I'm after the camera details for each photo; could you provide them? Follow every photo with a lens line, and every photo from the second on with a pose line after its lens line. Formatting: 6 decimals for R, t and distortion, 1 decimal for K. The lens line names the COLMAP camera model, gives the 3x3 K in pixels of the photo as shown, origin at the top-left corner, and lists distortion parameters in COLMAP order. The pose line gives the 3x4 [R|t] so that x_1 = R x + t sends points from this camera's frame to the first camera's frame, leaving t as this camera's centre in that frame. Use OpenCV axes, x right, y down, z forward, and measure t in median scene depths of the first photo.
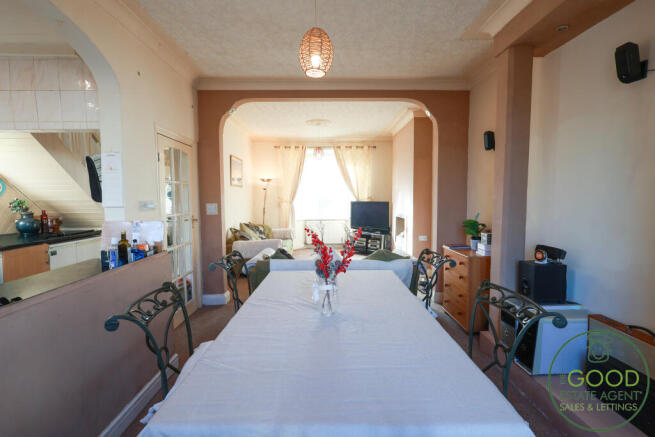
lens RADIAL K [[301.5, 0, 328.0], [0, 301.5, 215.3], [0, 0, 1]] dist [-0.003196, 0.000347]
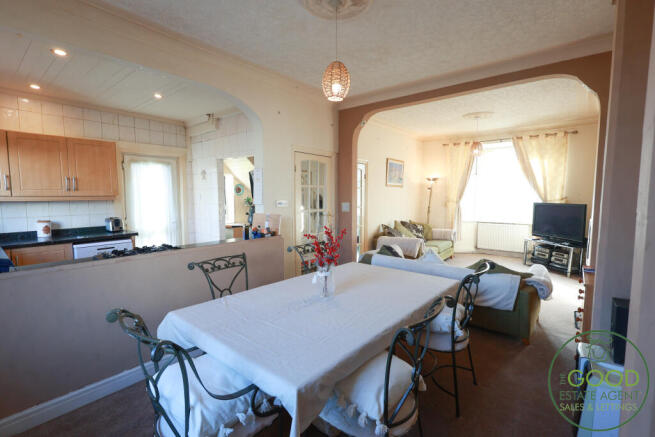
lens RADIAL K [[301.5, 0, 328.0], [0, 301.5, 215.3], [0, 0, 1]] dist [-0.003196, 0.000347]
pose [[0.761820, 0.050543, -0.645814, 0.195066], [-0.044338, 0.998682, 0.025857, -0.008657], [0.646269, 0.008936, 0.763057, 0.015392]]
